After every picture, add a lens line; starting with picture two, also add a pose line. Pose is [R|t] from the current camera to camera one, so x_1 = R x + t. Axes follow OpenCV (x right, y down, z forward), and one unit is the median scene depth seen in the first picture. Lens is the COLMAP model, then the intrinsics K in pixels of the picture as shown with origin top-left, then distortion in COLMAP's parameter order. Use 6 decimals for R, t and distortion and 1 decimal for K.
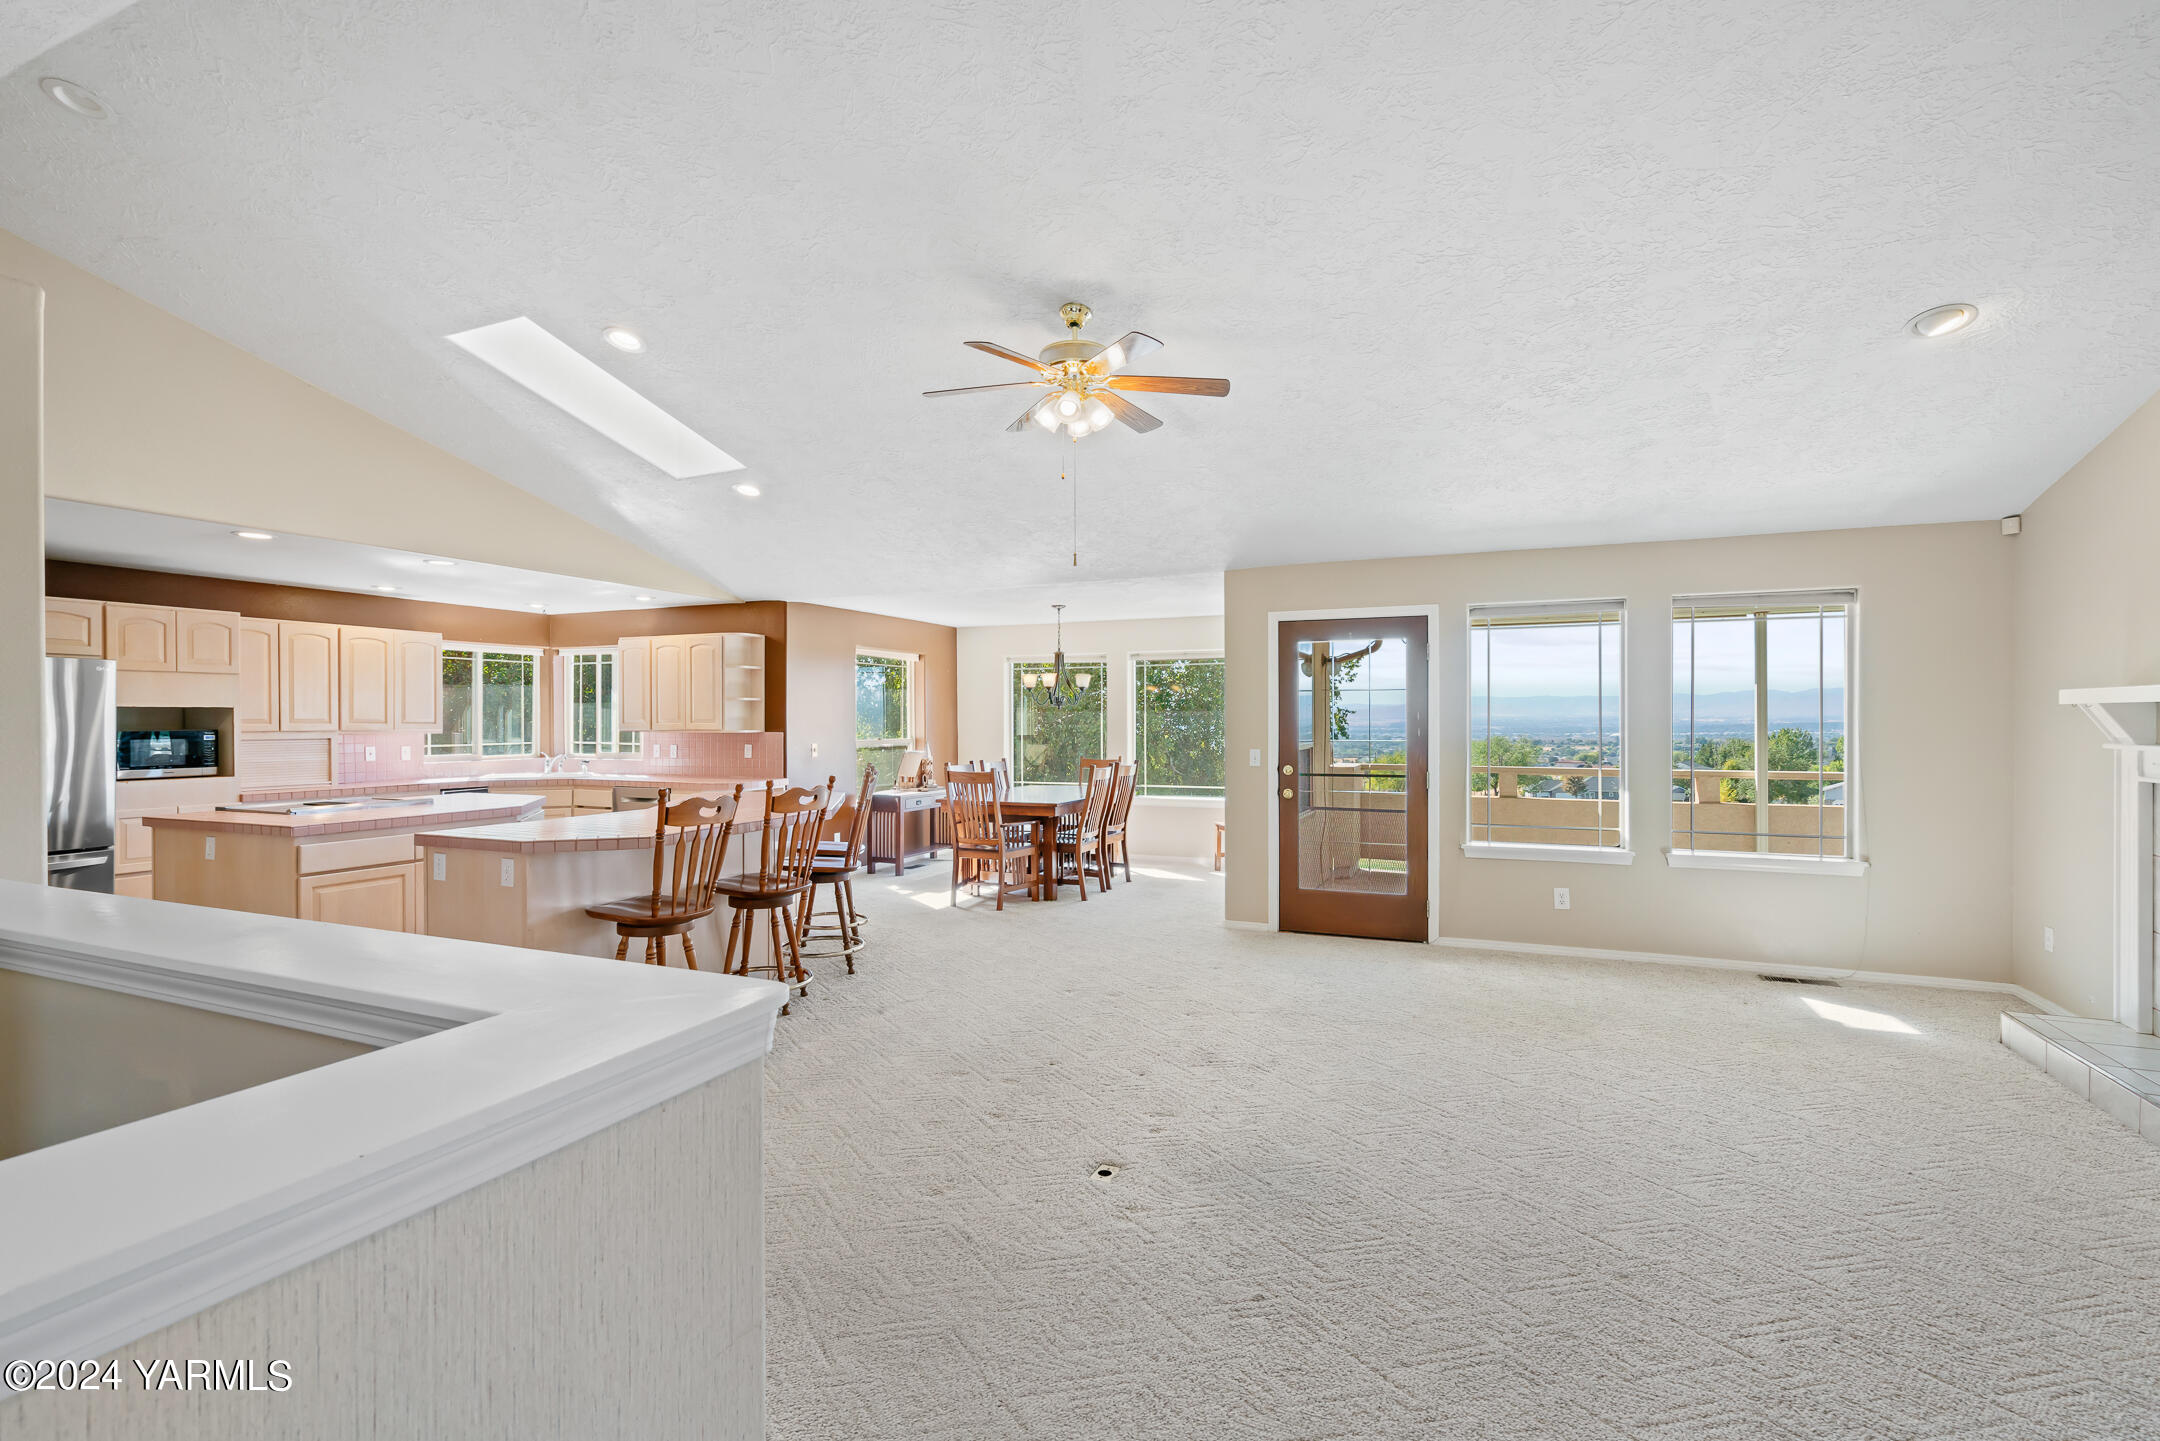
lens RADIAL K [[983.1, 0, 1094.1], [0, 983.1, 722.5], [0, 0, 1]] dist [-0.010818, 0.004959]
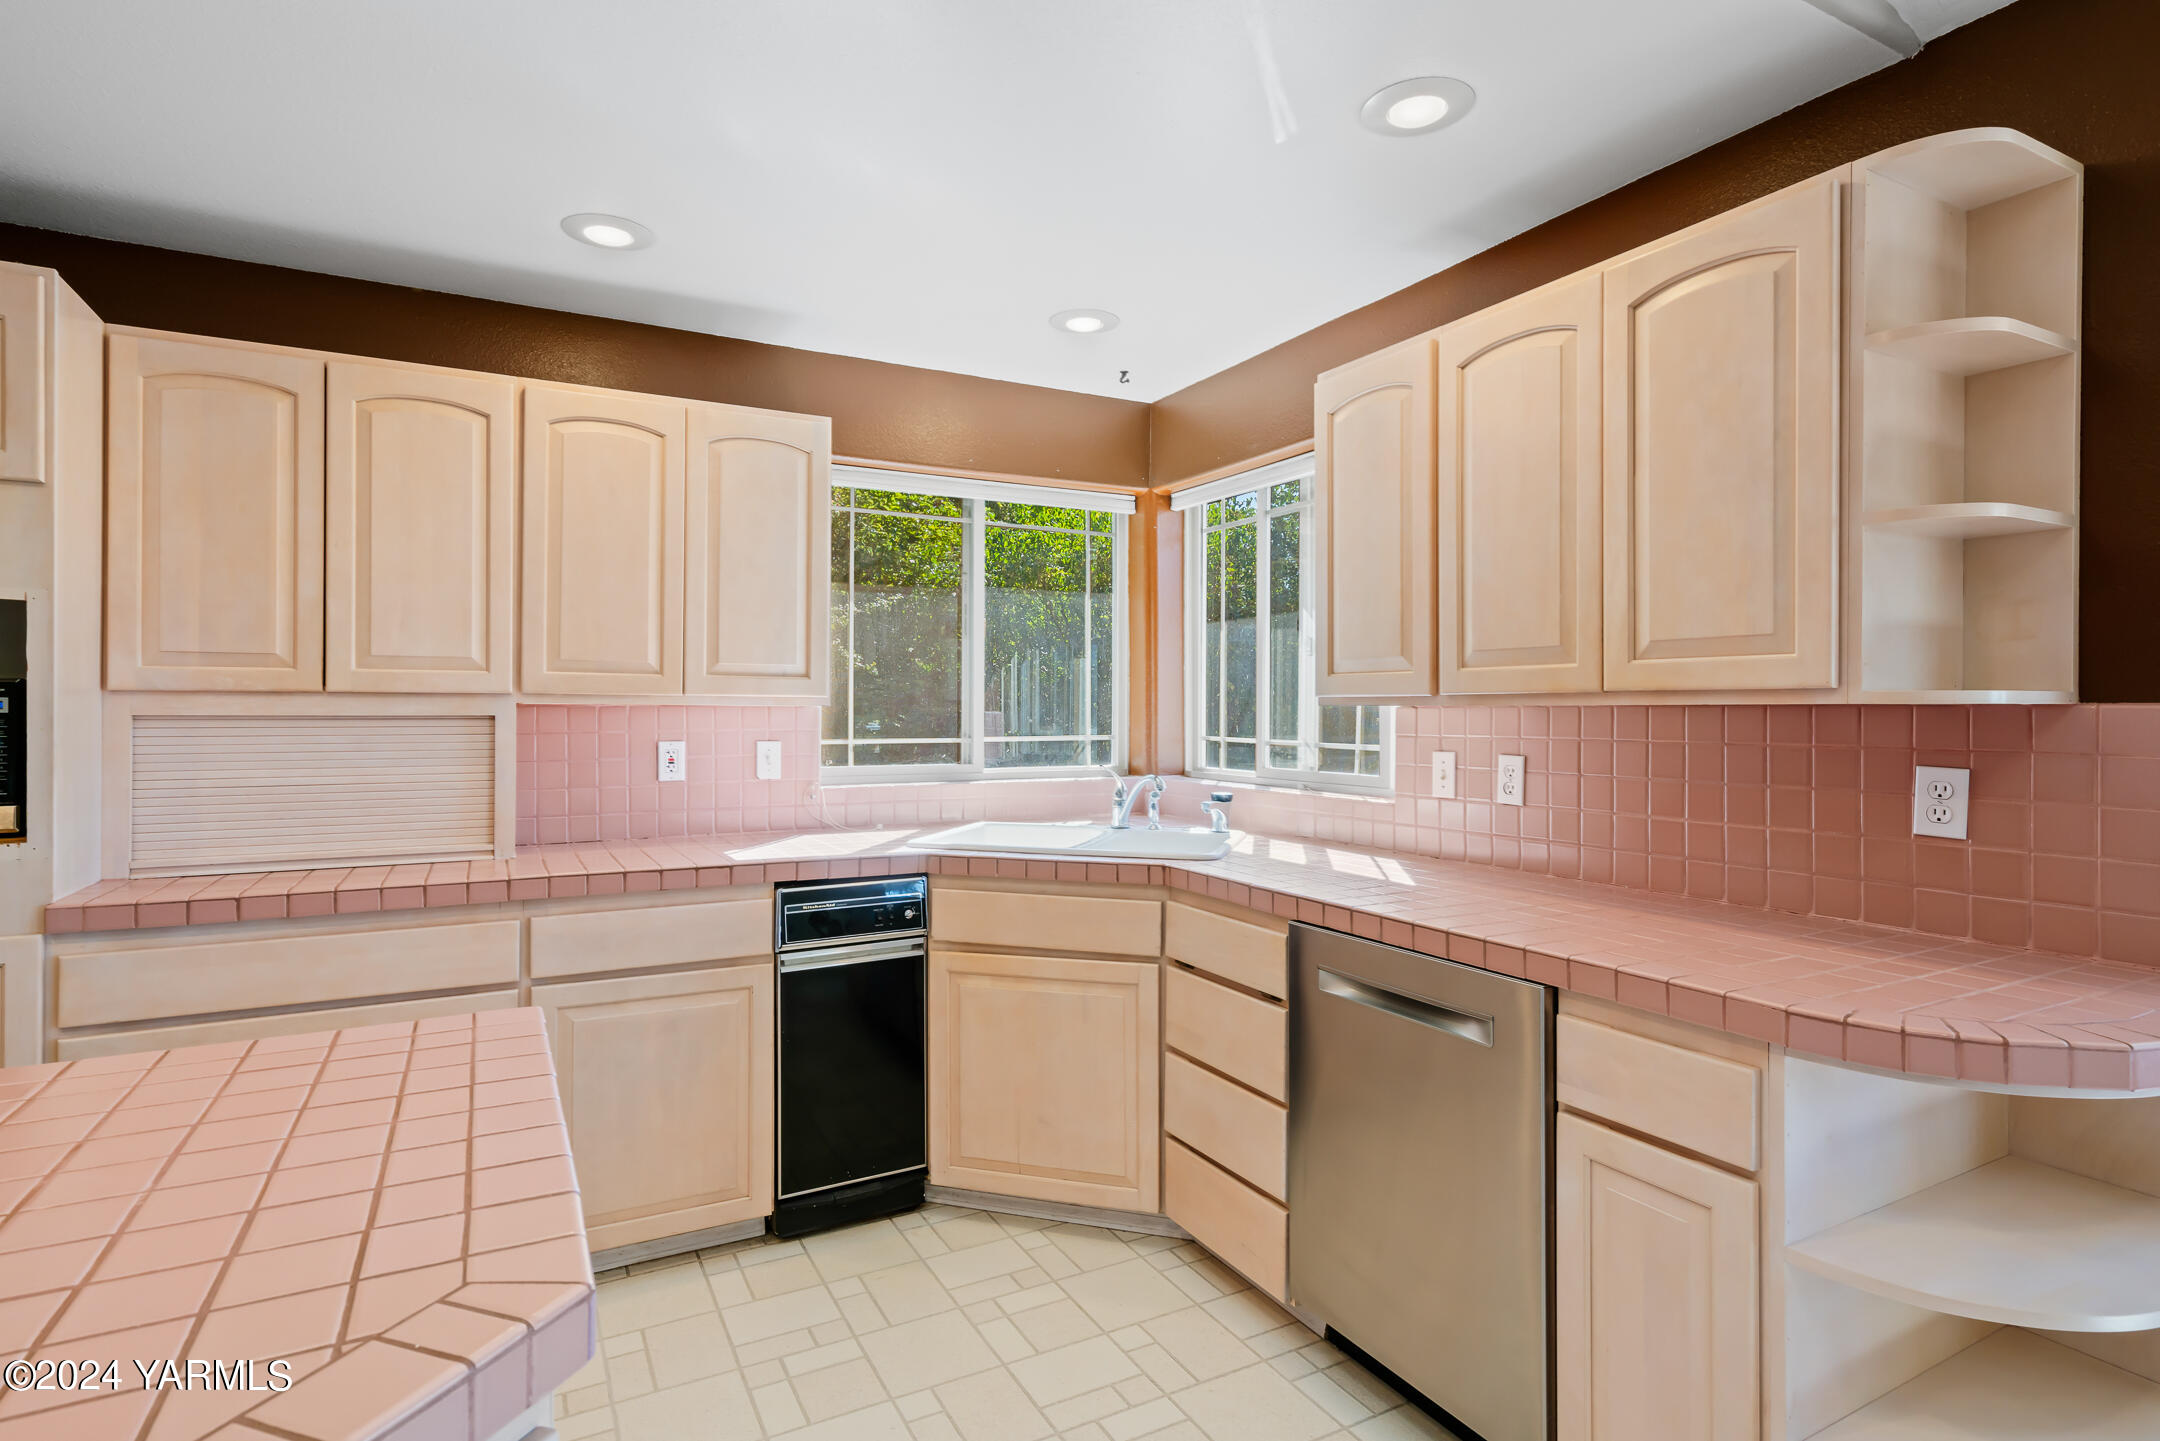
lens RADIAL K [[1051.2, 0, 1076.6], [0, 1051.2, 716.9], [0, 0, 1]] dist [-0.002051, 0.001582]
pose [[0.780623, 0.005247, -0.624980, -0.393914], [-0.004779, 0.999986, 0.002426, 0.014079], [0.624984, 0.001093, 0.780637, 0.813415]]
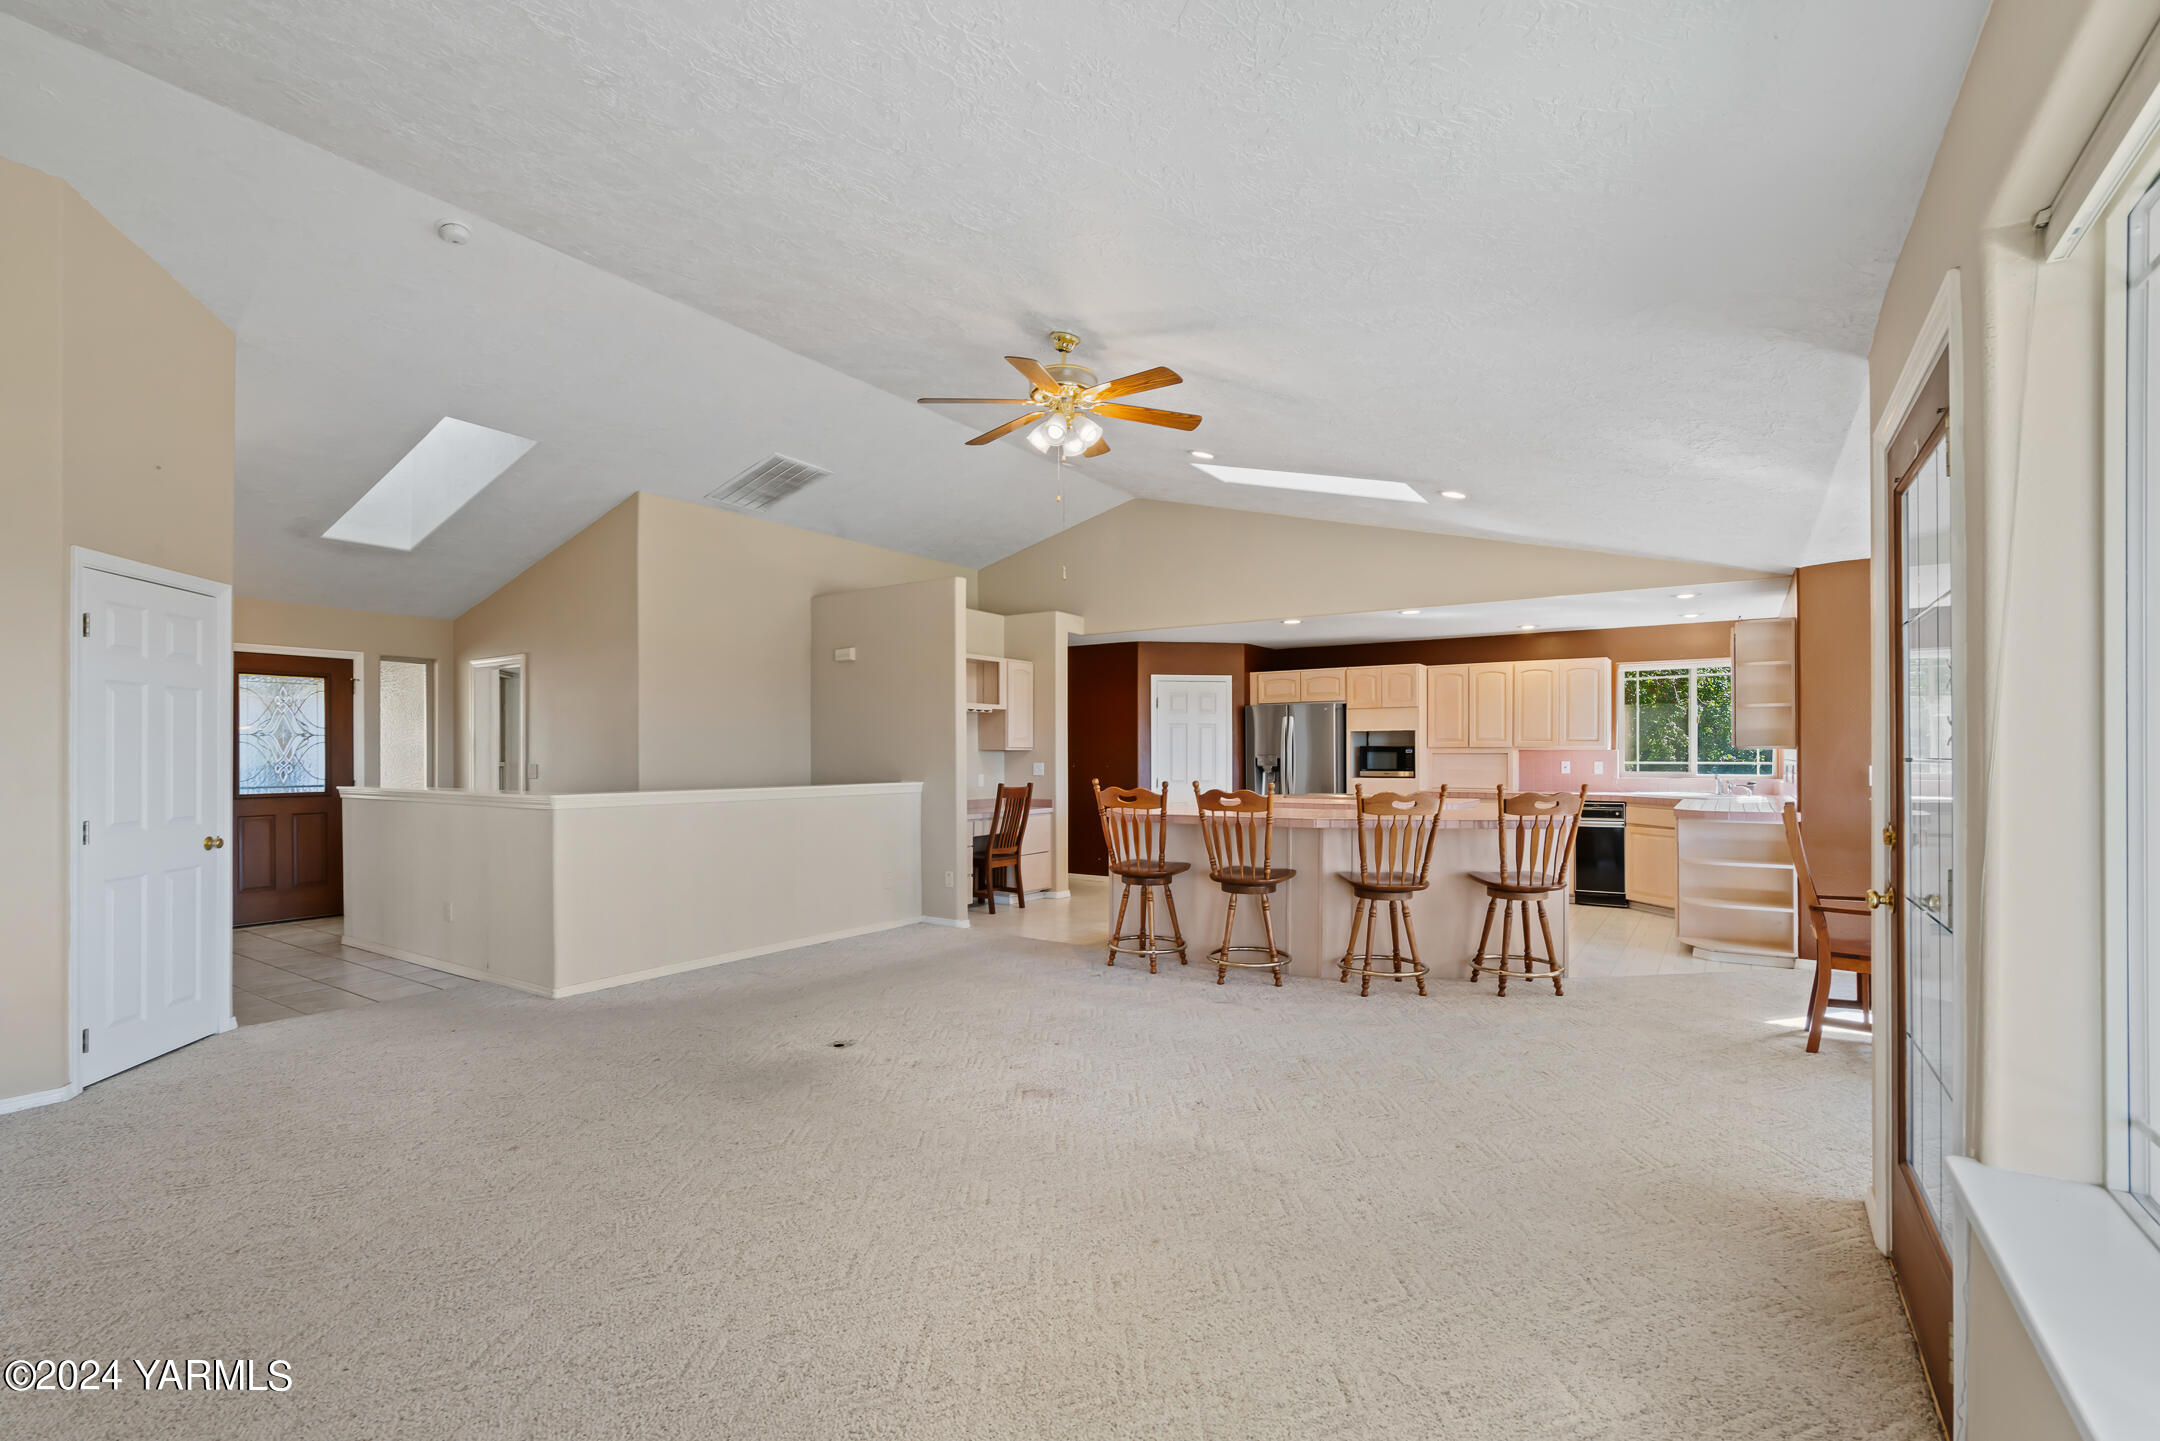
lens RADIAL K [[983.1, 0, 1076.2], [0, 983.1, 762.5], [0, 0, 1]] dist [-0.010818, 0.004959]
pose [[-0.179562, 0.011807, -0.983676, 0.512116], [-0.001050, 0.999925, 0.012194, 0.012615], [0.983746, 0.003222, -0.179536, 0.658783]]
